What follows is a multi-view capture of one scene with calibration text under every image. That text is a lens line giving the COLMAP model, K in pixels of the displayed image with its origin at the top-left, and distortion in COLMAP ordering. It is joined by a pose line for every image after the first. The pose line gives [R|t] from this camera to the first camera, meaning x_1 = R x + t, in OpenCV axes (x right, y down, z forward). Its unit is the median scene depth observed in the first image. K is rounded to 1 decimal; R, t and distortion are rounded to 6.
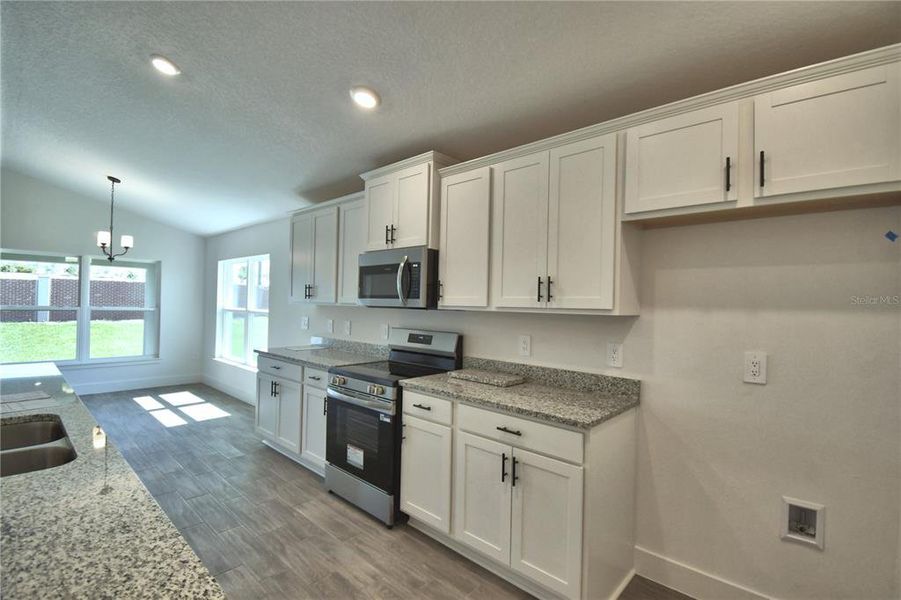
lens RADIAL K [[421.8, 0, 450.5], [0, 421.8, 300.0], [0, 0, 1]] dist [0.002478, -0.000026]
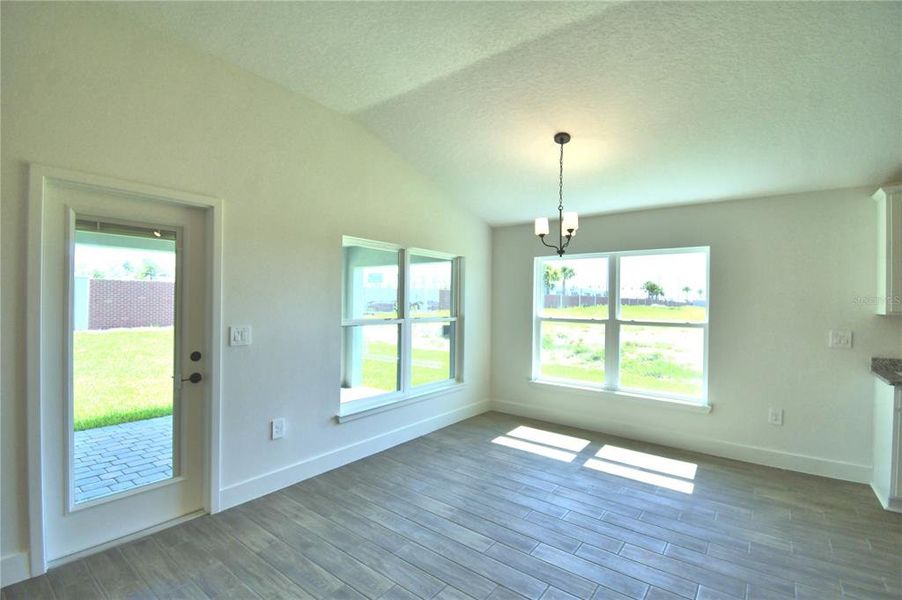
lens RADIAL K [[422.2, 0, 451.0], [0, 422.2, 300.0], [0, 0, 1]] dist [0.002478, -0.000026]
pose [[0.996398, -0.013217, 0.083765, -0.858283], [0.012628, 0.999892, 0.007567, -0.019863], [-0.083856, -0.006482, 0.996457, 0.263826]]
